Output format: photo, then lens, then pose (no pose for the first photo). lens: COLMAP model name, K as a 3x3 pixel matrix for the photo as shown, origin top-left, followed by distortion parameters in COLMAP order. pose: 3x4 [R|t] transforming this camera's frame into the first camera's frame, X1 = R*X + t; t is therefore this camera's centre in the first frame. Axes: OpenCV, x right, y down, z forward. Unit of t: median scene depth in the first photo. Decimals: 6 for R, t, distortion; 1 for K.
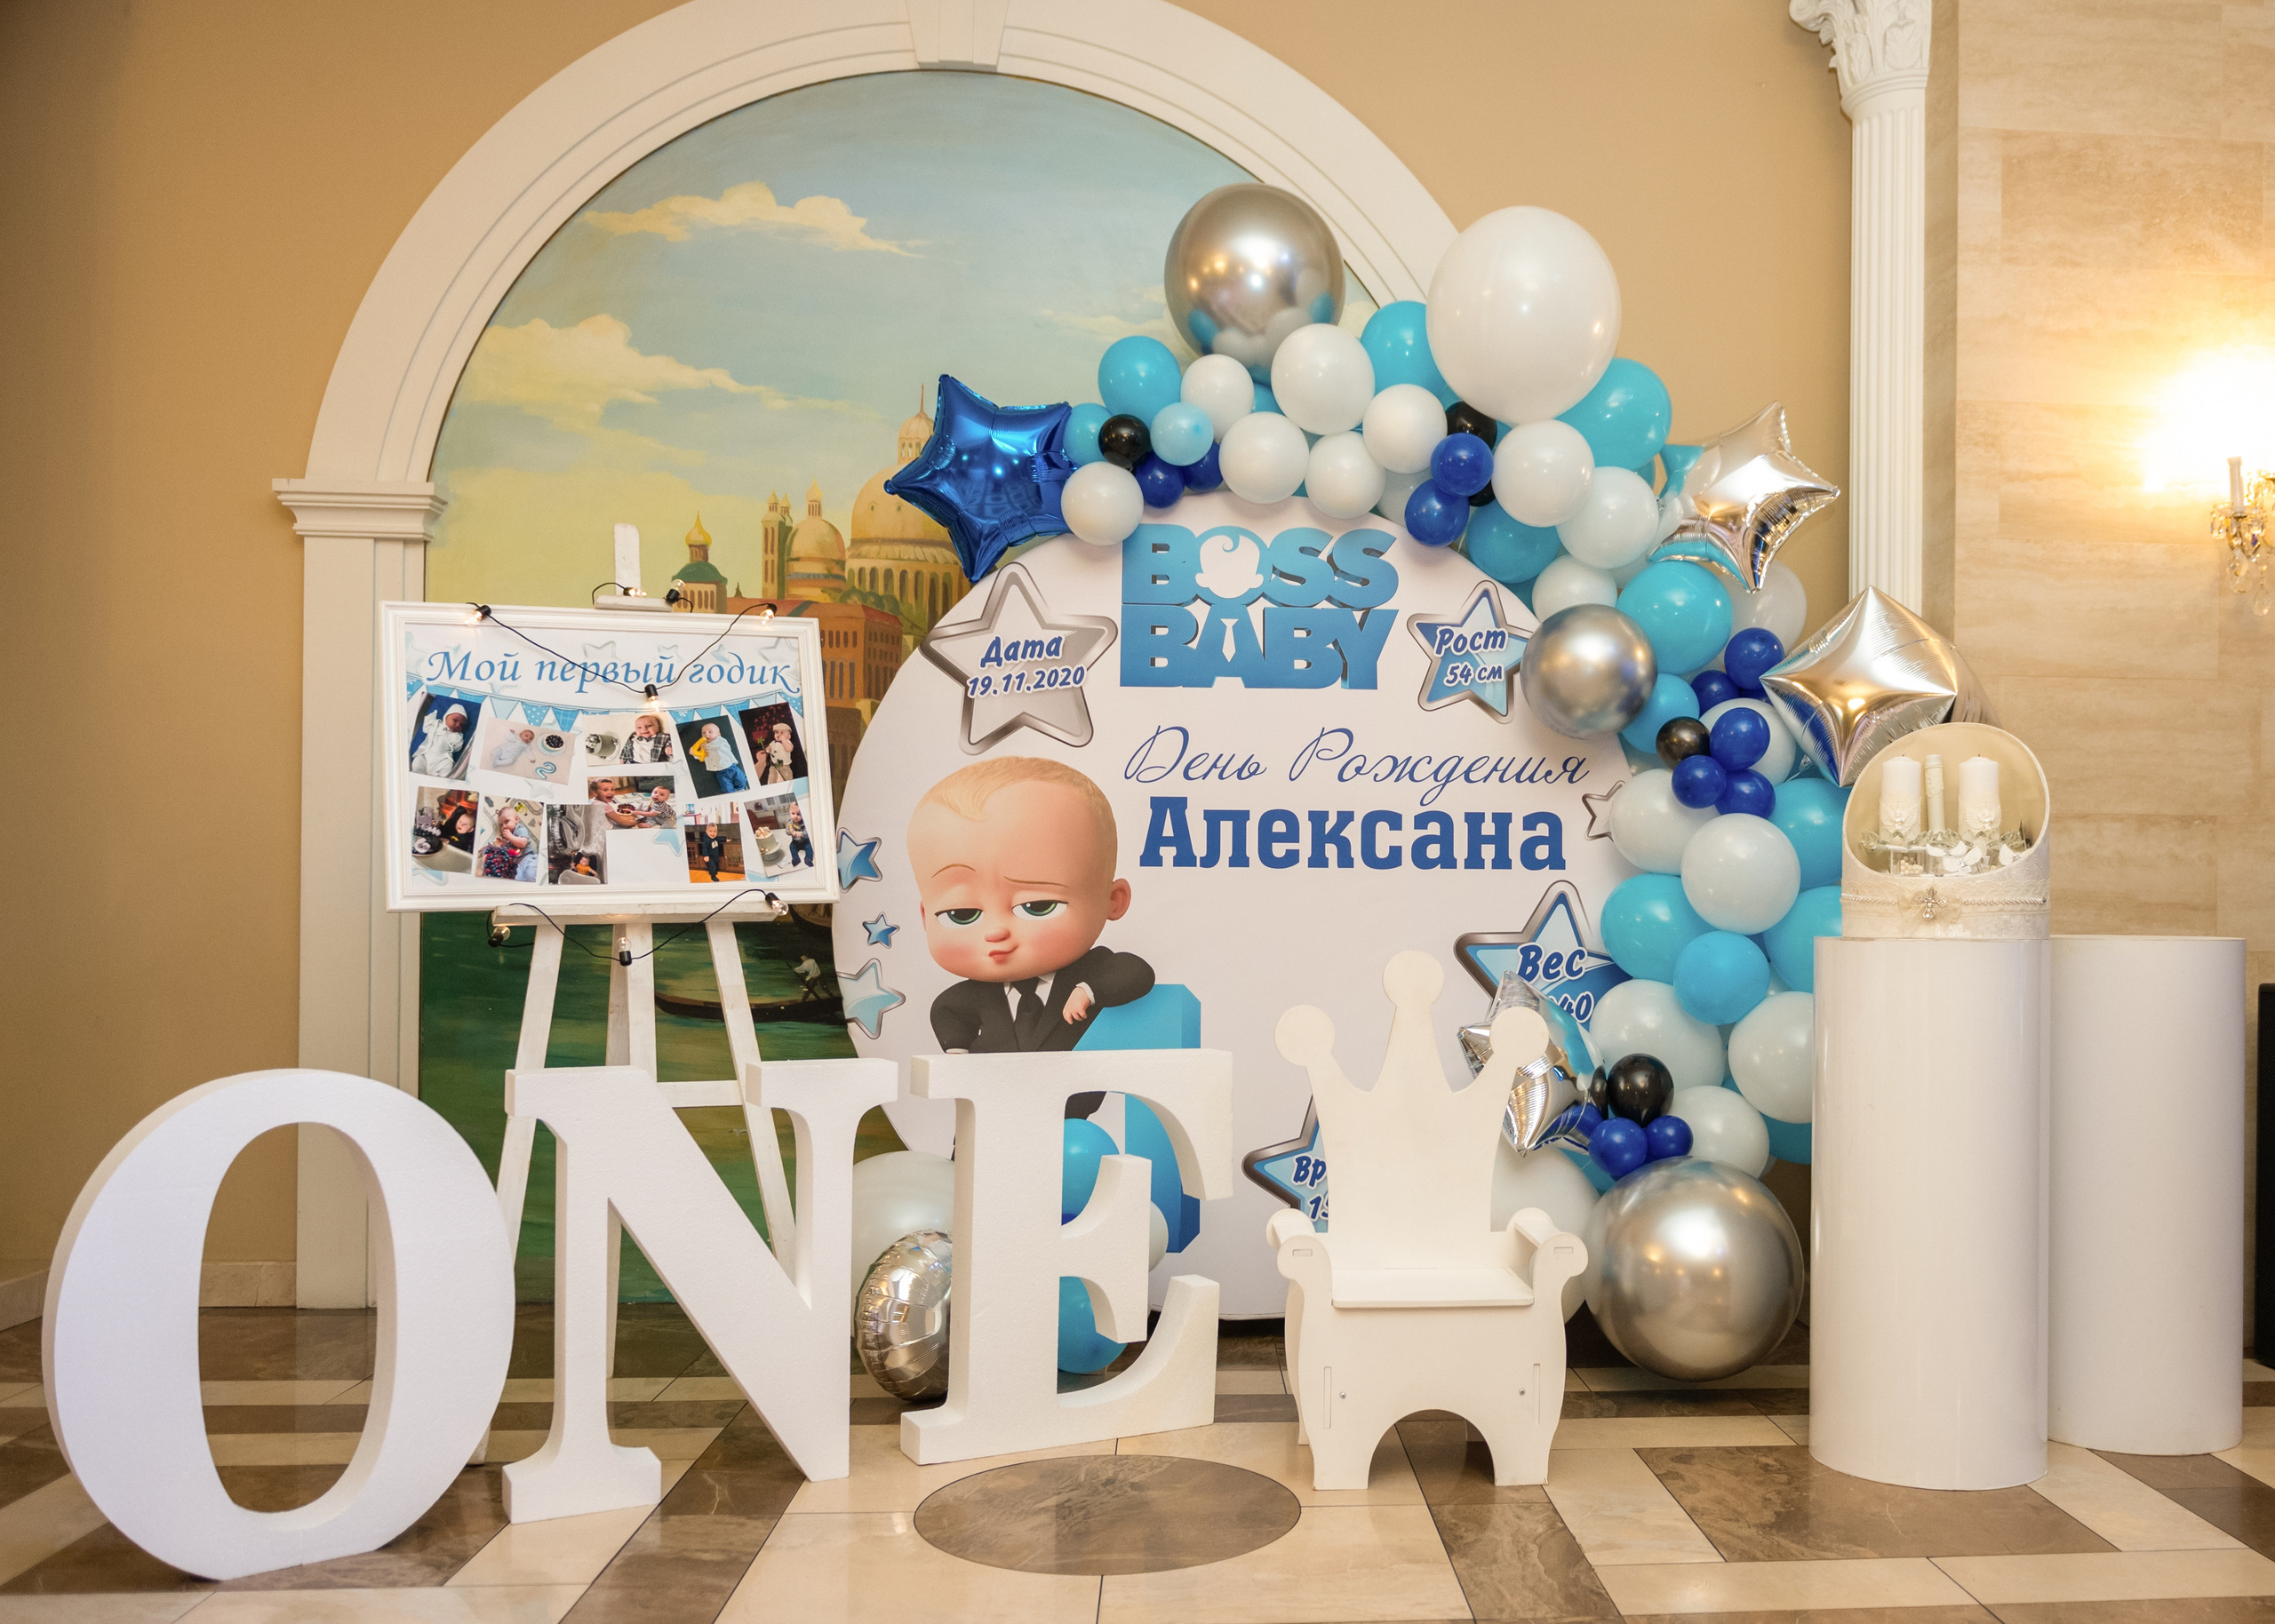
lens RADIAL K [[2083.9, 0, 1390.9], [0, 2083.9, 887.5], [0, 0, 1]] dist [-0.009924, 0.000000]
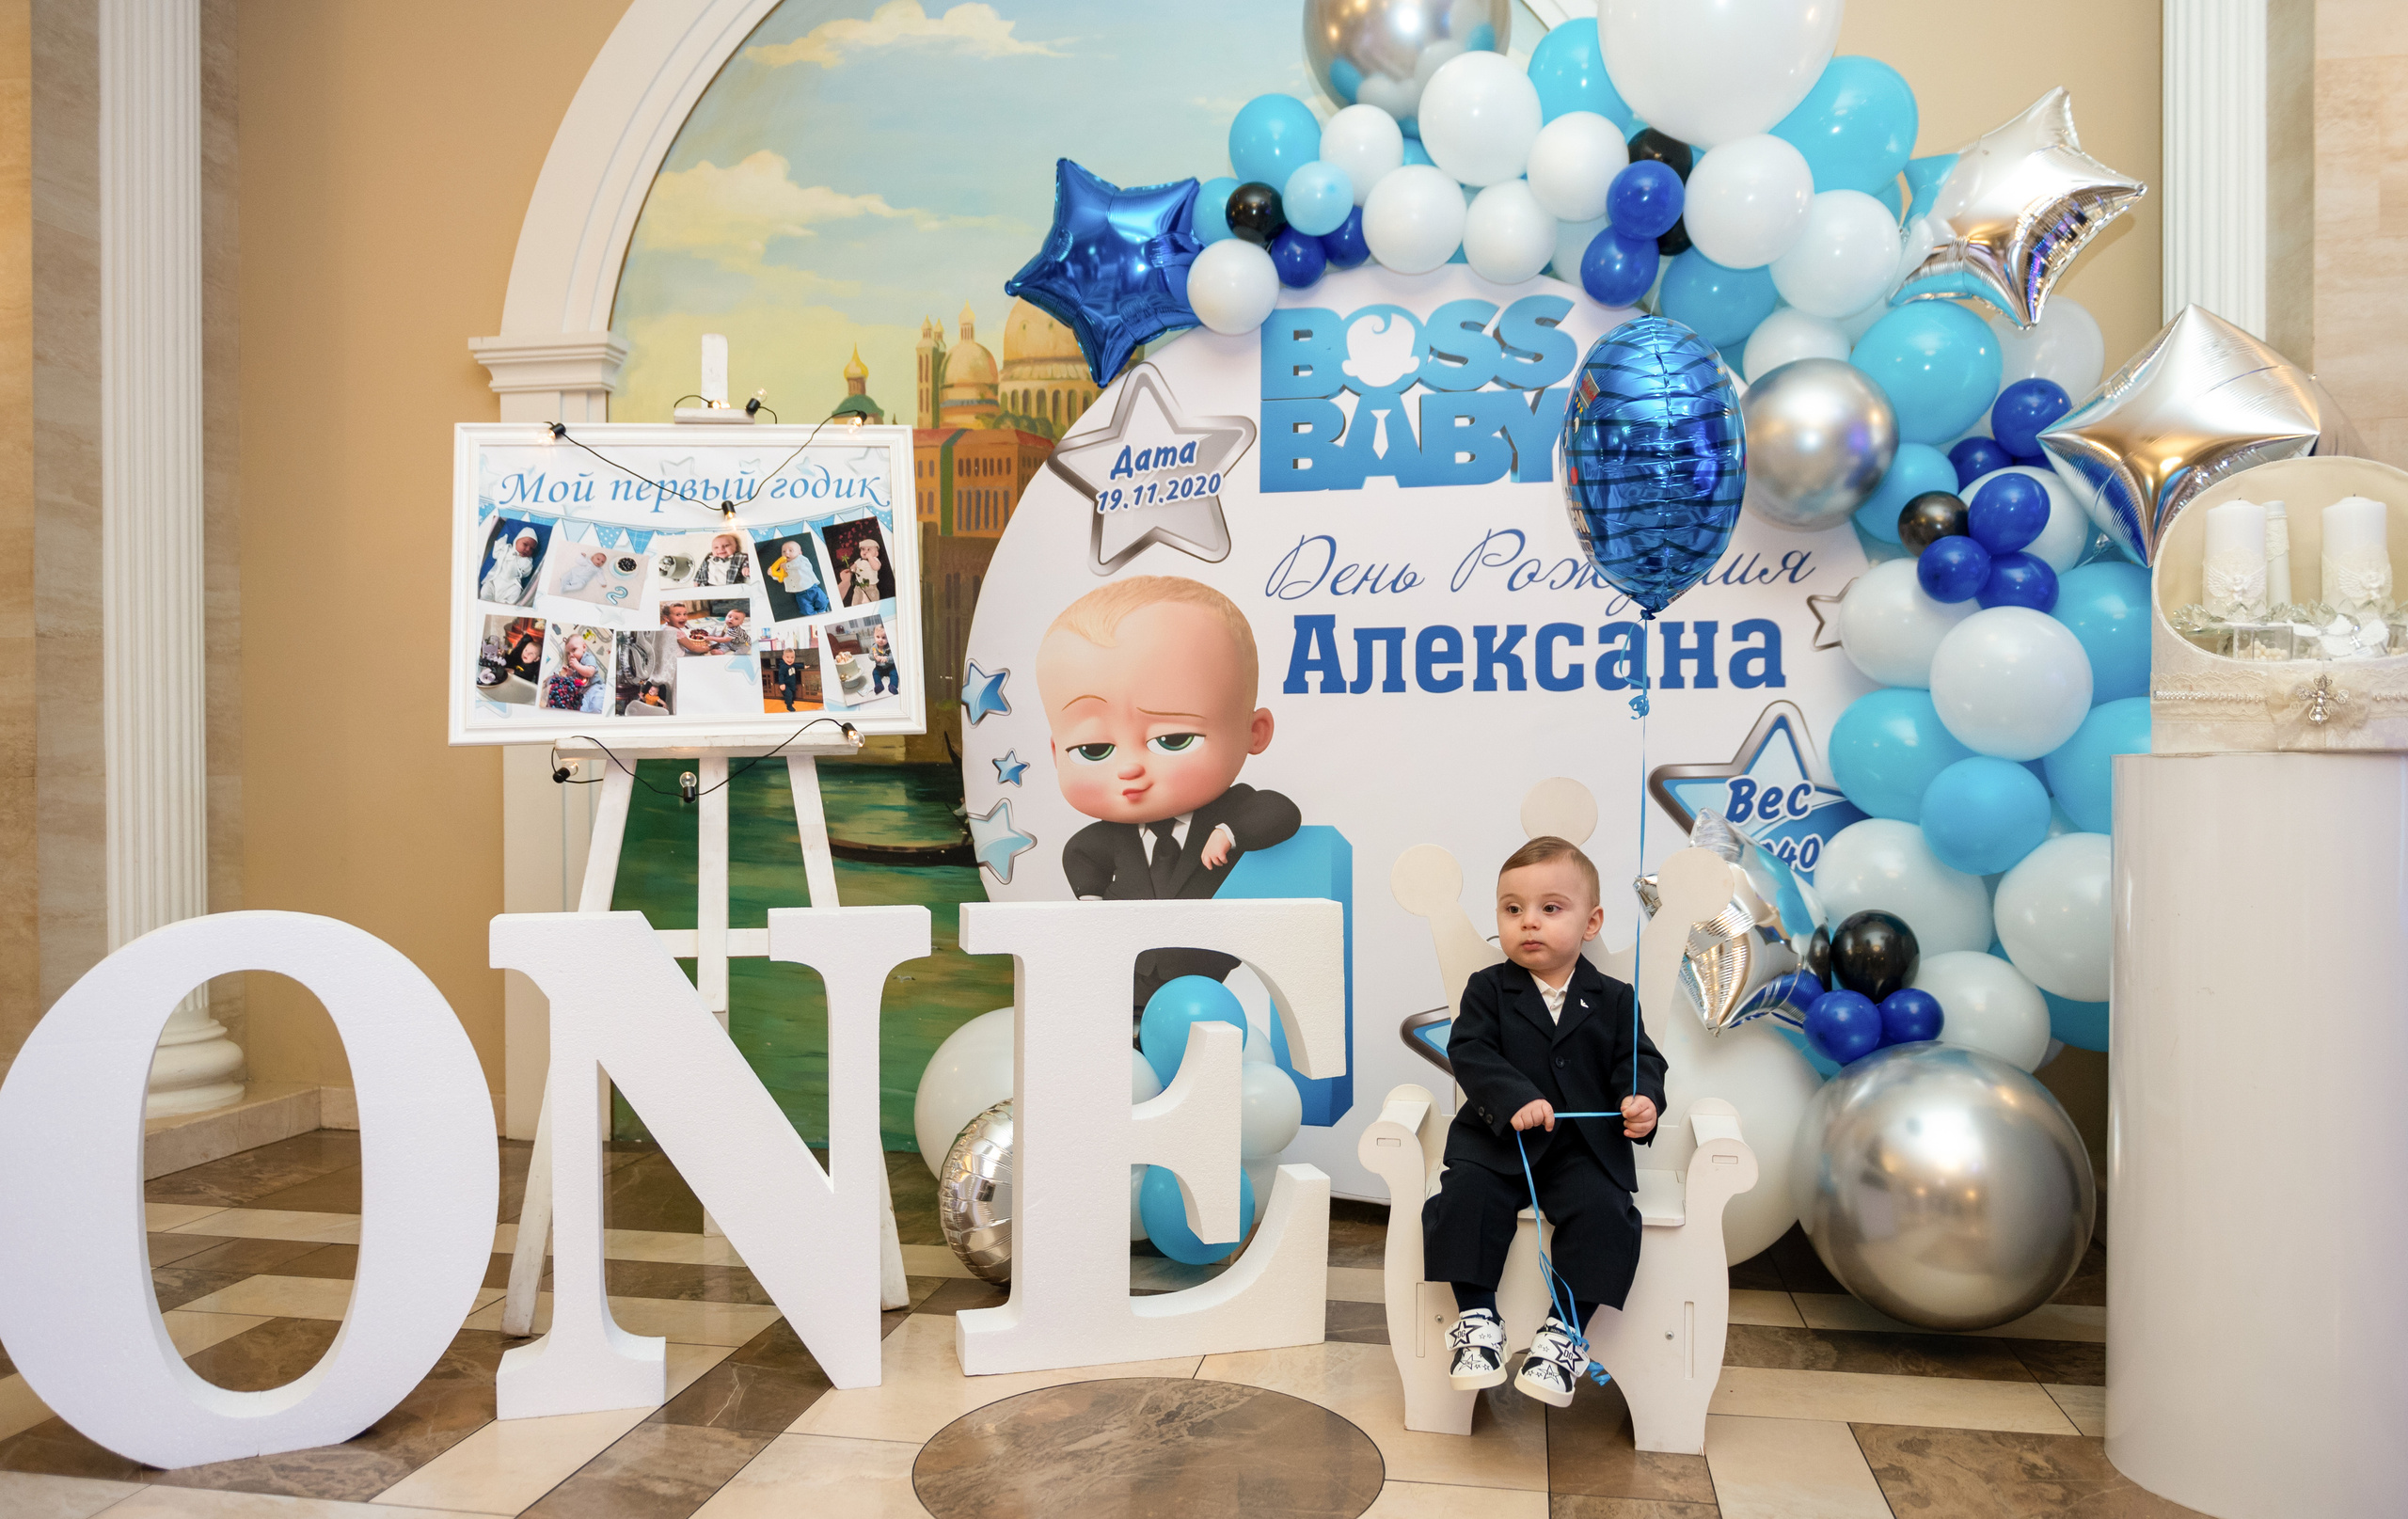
lens RADIAL K [[1820.7, 0, 1171.4], [0, 1820.7, 795.2], [0, 0, 1]] dist [-0.006678, -0.010538]
pose [[0.958060, -0.005625, -0.286512, 0.057399], [0.012151, 0.999706, 0.021006, 0.016513], [0.286309, -0.023606, 0.957846, 0.236255]]
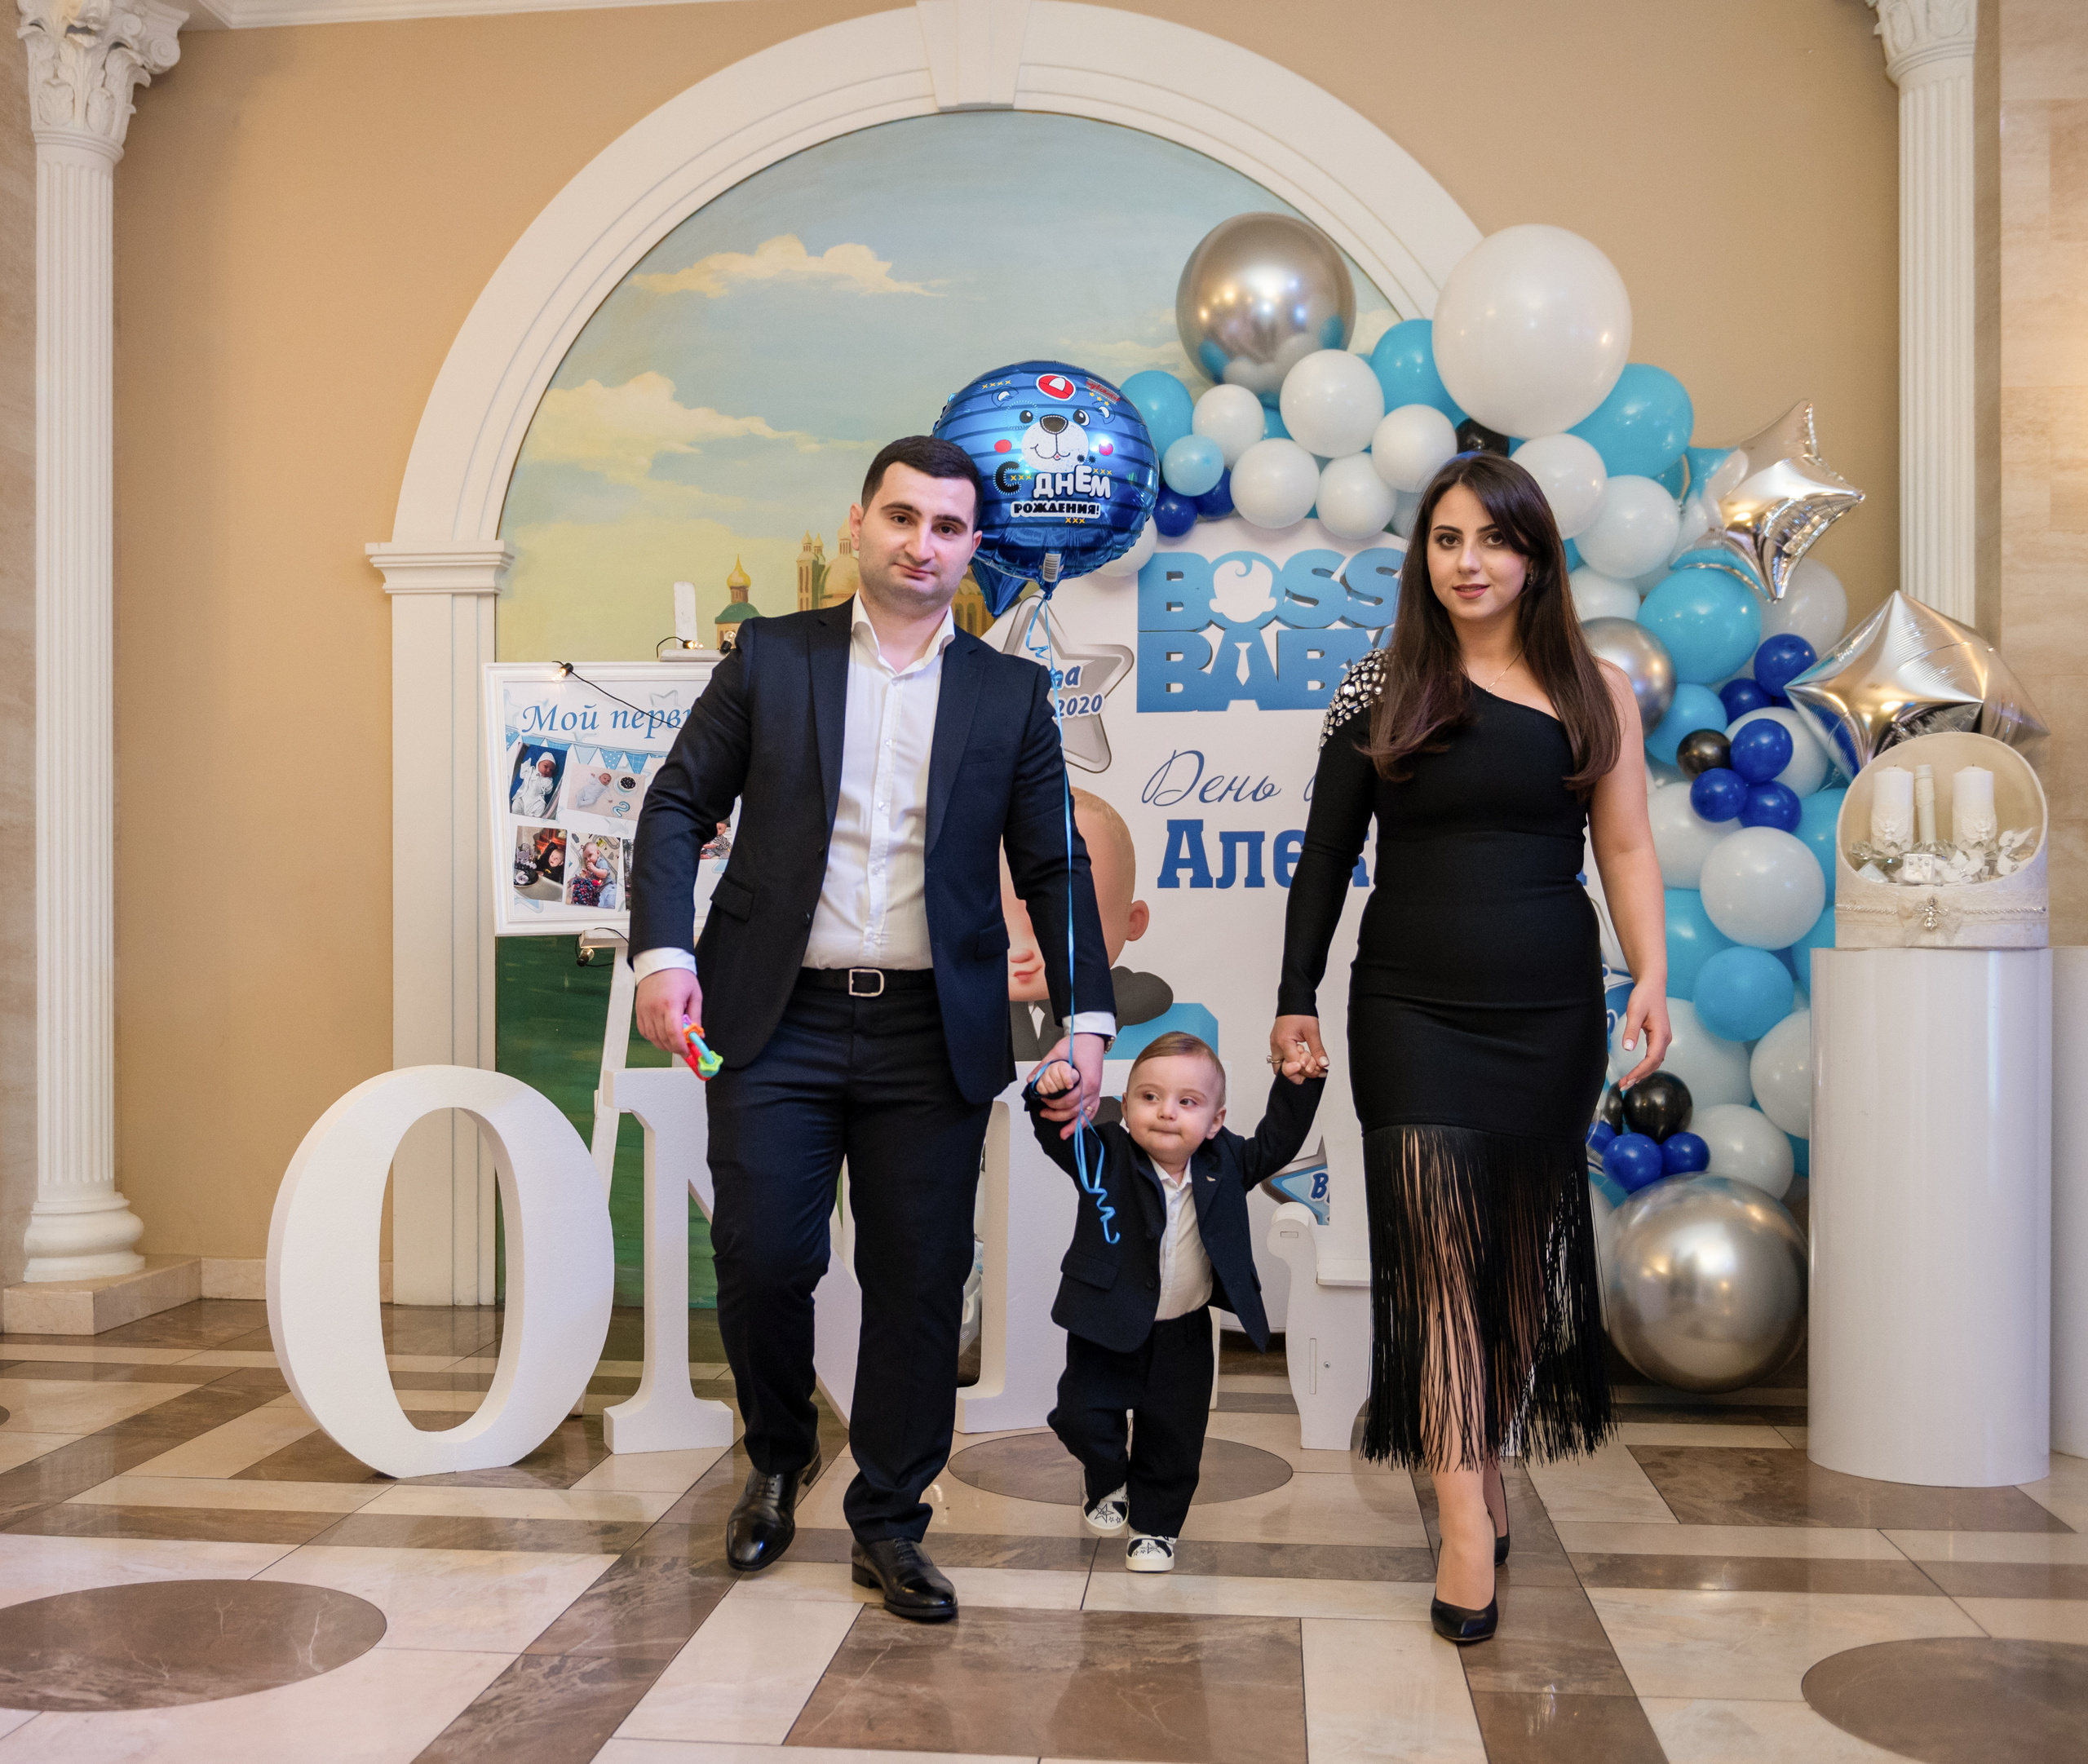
lens RADIAL K [[2578.0, 0, 917.8], [0, 2578.0, 946.7], [0, 0, 1]] dist [-0.026310, 0.000000]
pose [[0.972382, -0.008042, -0.233257, 0.060311], [0.010978, 0.999876, 0.011295, 0.003230], [0.233138, -0.013544, 0.972349, -0.261466]]
